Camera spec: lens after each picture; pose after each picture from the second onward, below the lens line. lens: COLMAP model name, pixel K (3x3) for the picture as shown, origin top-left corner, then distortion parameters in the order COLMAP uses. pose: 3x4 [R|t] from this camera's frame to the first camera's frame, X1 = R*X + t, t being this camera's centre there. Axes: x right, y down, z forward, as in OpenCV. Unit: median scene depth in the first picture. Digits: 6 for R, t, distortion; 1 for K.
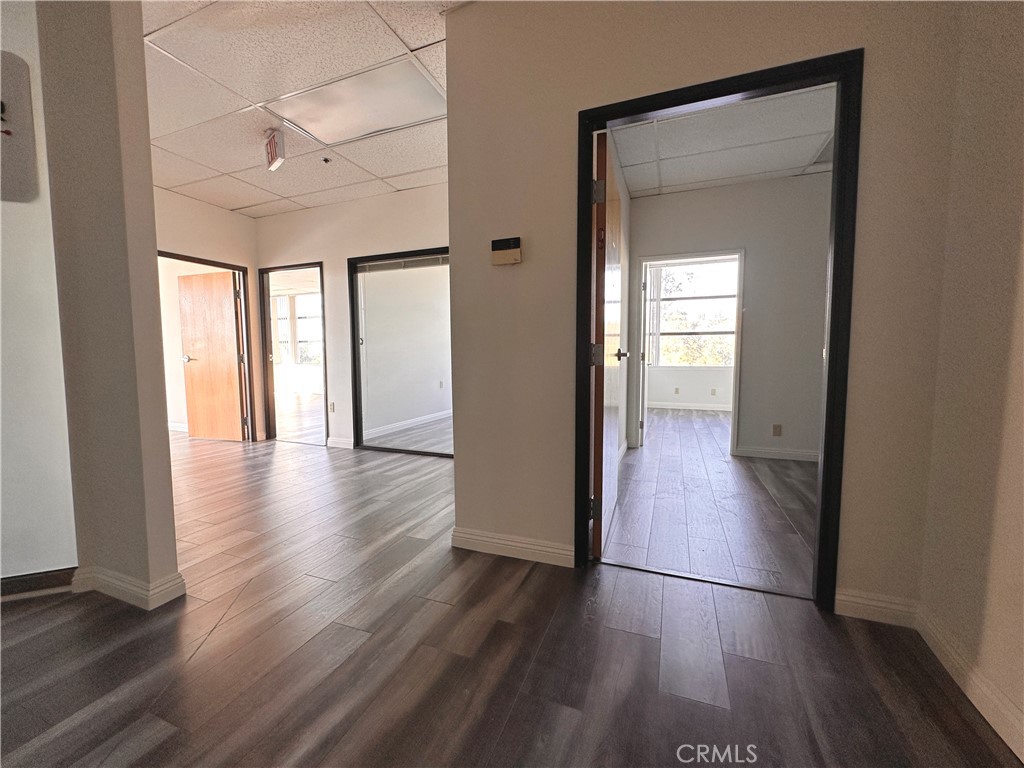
lens RADIAL K [[409.8, 0, 511.3], [0, 409.8, 382.7], [0, 0, 1]] dist [-0.005648, 0.001176]
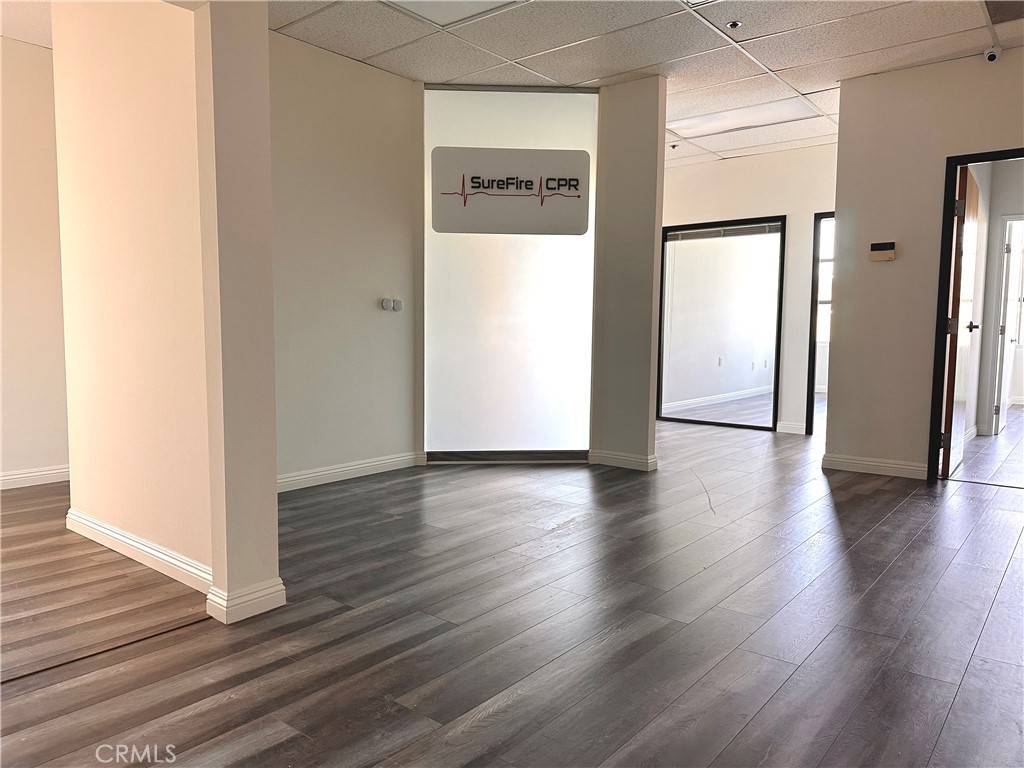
lens RADIAL K [[719.8, 0, 505.9], [0, 719.8, 388.0], [0, 0, 1]] dist [0.046213, -0.059608]
pose [[0.951999, 0.038108, -0.303718, -0.246208], [-0.033088, 0.999218, 0.021659, 0.071399], [0.304306, -0.010569, 0.952516, -0.931131]]
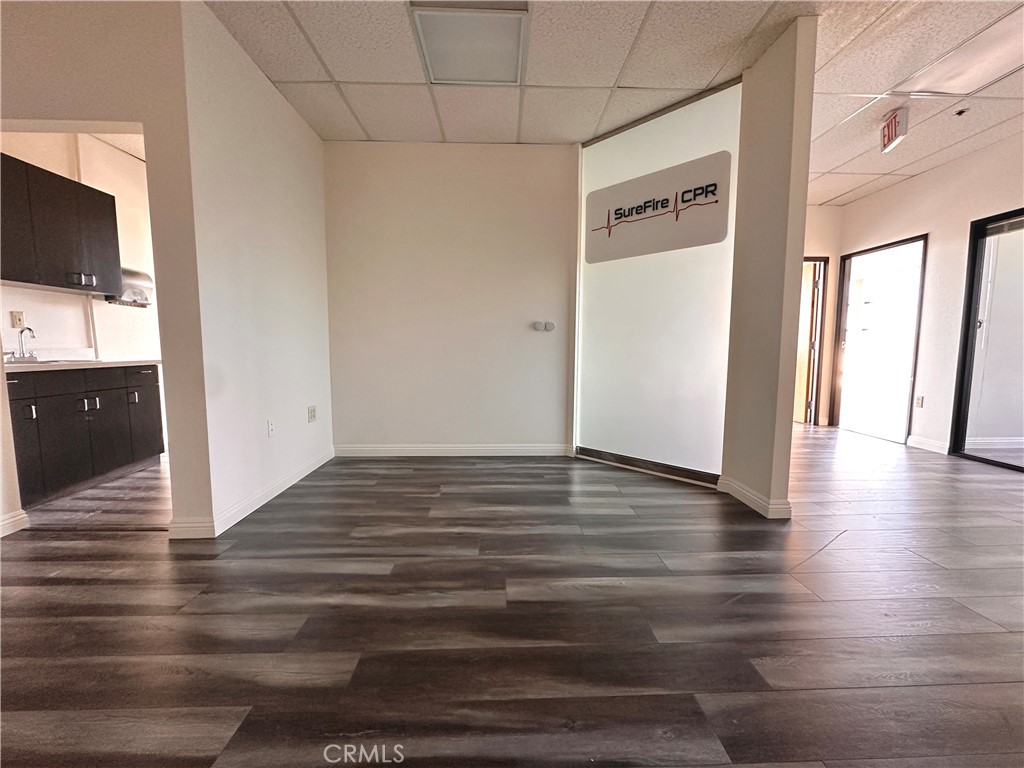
lens RADIAL K [[409.8, 0, 508.7], [0, 409.8, 383.6], [0, 0, 1]] dist [-0.005648, 0.001176]
pose [[0.398712, 0.088861, -0.912761, 0.000659], [-0.067746, 0.995429, 0.067317, 0.027782], [0.914570, 0.034996, 0.402910, -0.180175]]
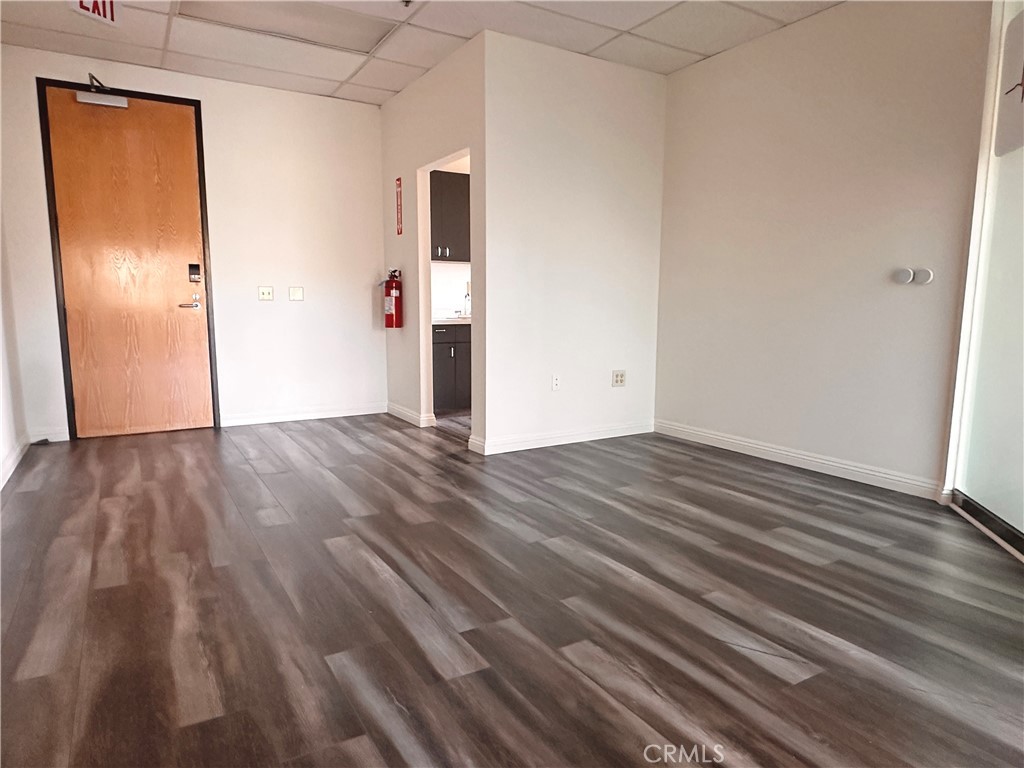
lens RADIAL K [[653.9, 0, 510.0], [0, 653.9, 391.5], [0, 0, 1]] dist [-0.000505, -0.000395]
pose [[-0.611575, 0.110880, -0.783378, 0.226708], [-0.053451, 0.982079, 0.180733, -0.023762], [0.789379, 0.152404, -0.594688, 0.405673]]
